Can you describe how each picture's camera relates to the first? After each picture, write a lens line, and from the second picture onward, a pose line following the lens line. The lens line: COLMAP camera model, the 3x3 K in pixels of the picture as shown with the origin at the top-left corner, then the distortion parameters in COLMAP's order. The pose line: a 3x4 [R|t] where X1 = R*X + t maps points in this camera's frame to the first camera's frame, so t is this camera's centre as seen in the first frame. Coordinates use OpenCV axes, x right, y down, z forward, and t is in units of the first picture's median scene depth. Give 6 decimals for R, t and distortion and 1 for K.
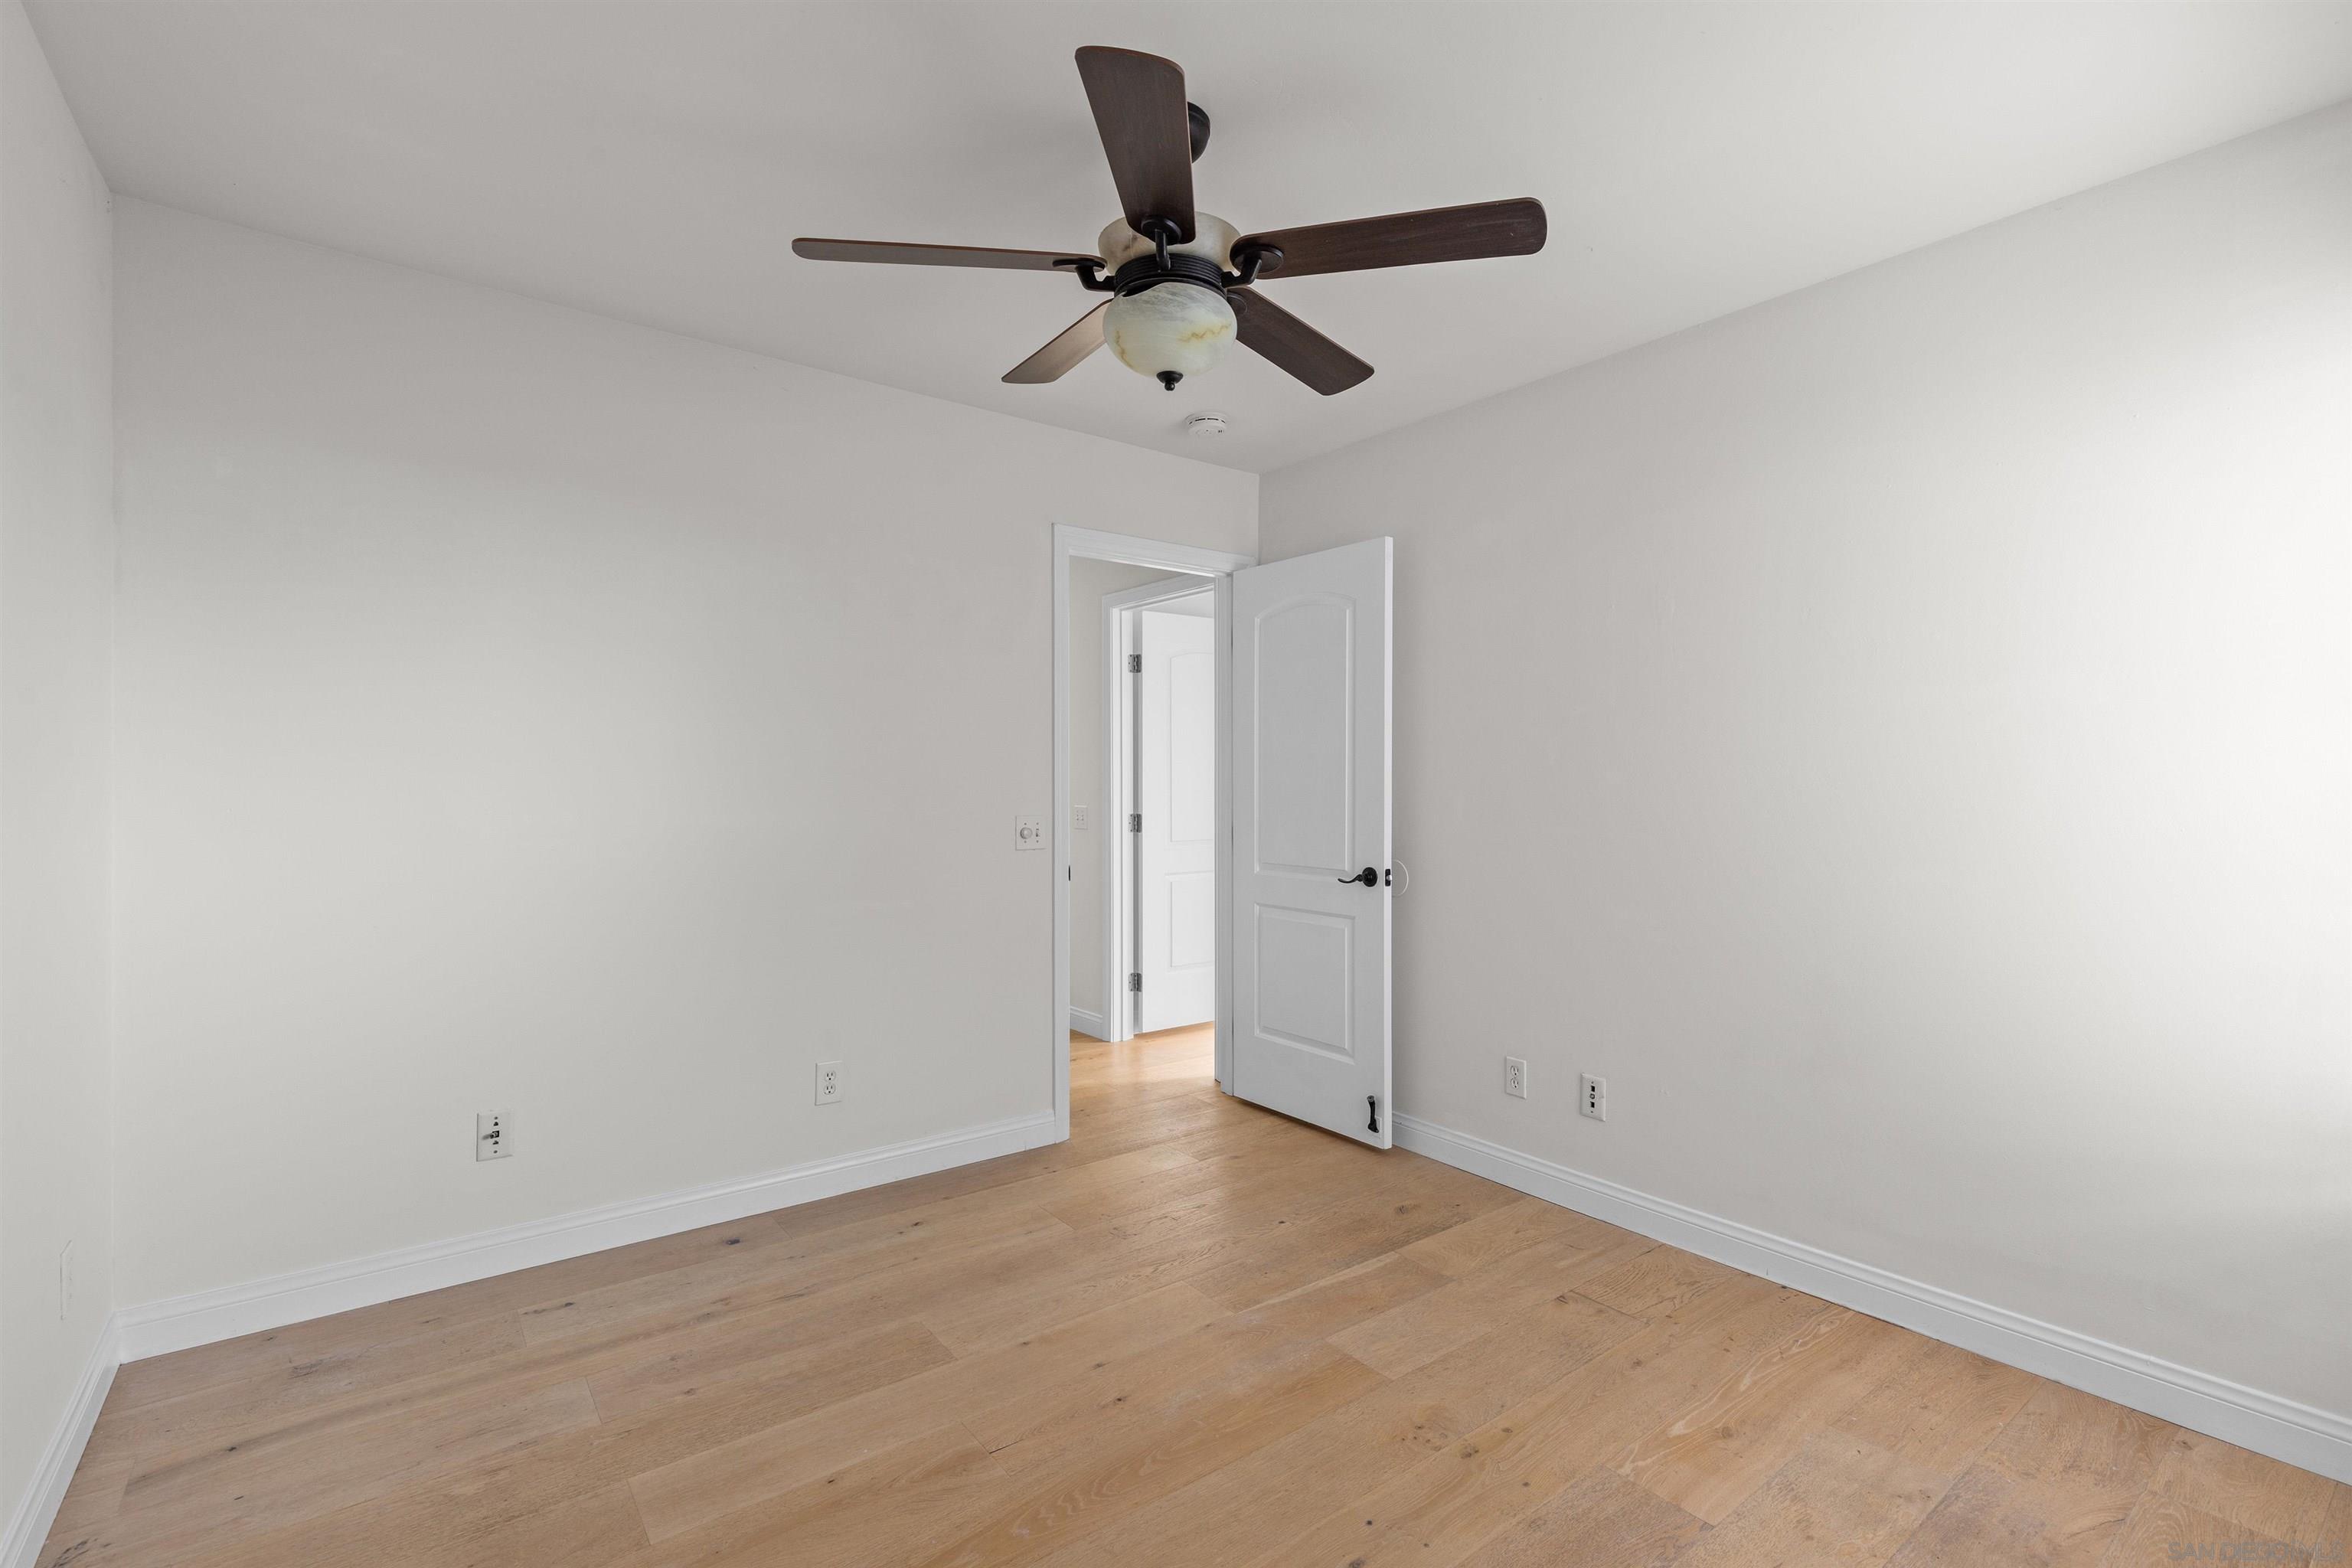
lens RADIAL K [[1062.6, 0, 1173.6], [0, 1062.6, 785.4], [0, 0, 1]] dist [-0.000084, 0.000287]
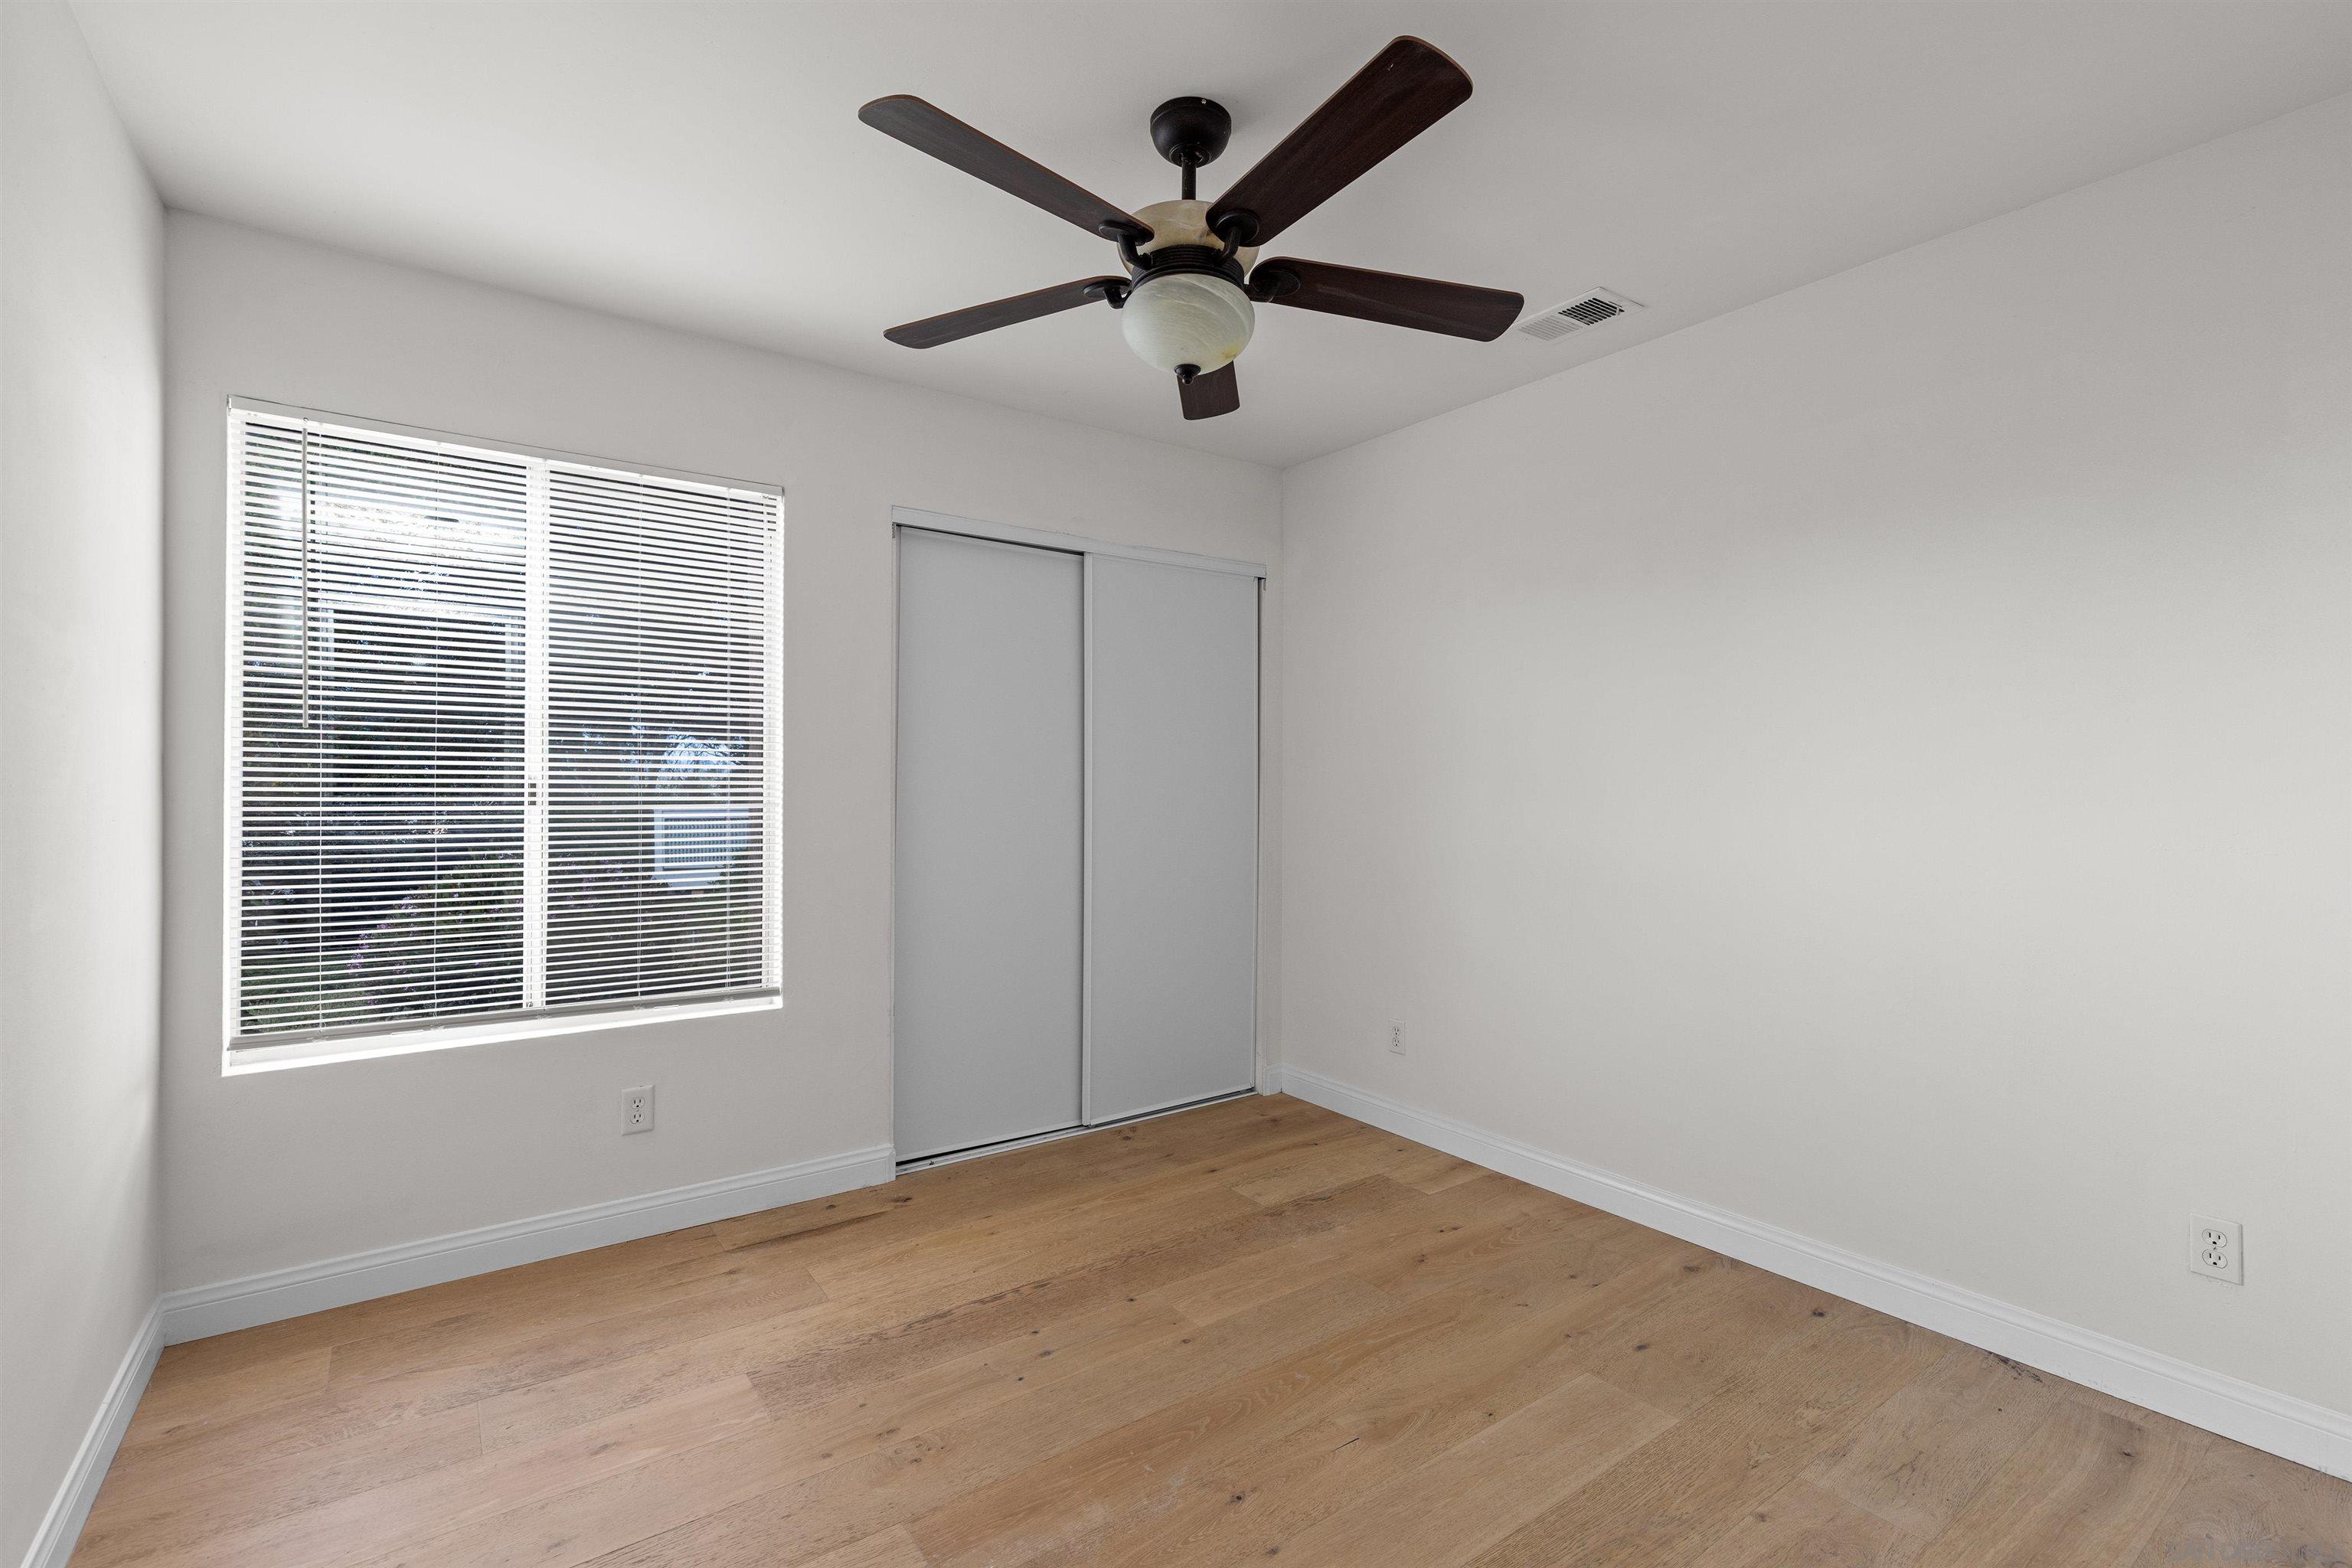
lens RADIAL K [[1062.6, 0, 1178.3], [0, 1062.6, 782.0], [0, 0, 1]] dist [-0.000084, 0.000287]
pose [[-0.999837, -0.005827, 0.017083, -0.014037], [-0.005779, 0.999979, 0.002845, -0.001436], [-0.017100, 0.002746, -0.999850, 2.005714]]
